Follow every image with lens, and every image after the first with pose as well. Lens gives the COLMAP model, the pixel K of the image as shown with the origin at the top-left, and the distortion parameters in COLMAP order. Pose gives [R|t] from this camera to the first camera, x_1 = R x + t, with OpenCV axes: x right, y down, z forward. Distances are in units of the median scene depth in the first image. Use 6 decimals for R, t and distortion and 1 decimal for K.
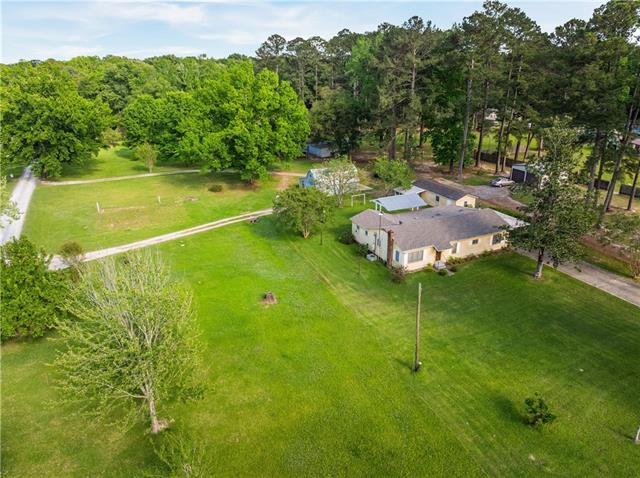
lens RADIAL K [[452.6, 0, 319.0], [0, 452.6, 238.6], [0, 0, 1]] dist [-0.032881, 0.001700]
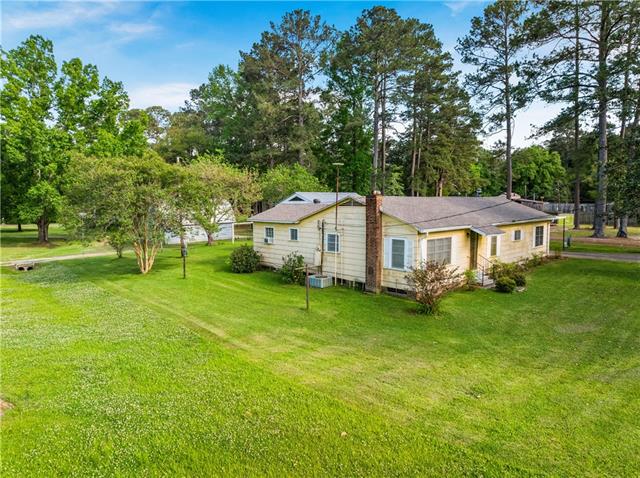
lens RADIAL K [[452.6, 0, 323.2], [0, 452.6, 237.3], [0, 0, 1]] dist [-0.032881, 0.001700]
pose [[0.939764, -0.021008, 0.341177, -0.017823], [0.117623, 0.957030, -0.265061, 0.113749], [-0.320948, 0.289225, 0.901854, 0.628282]]
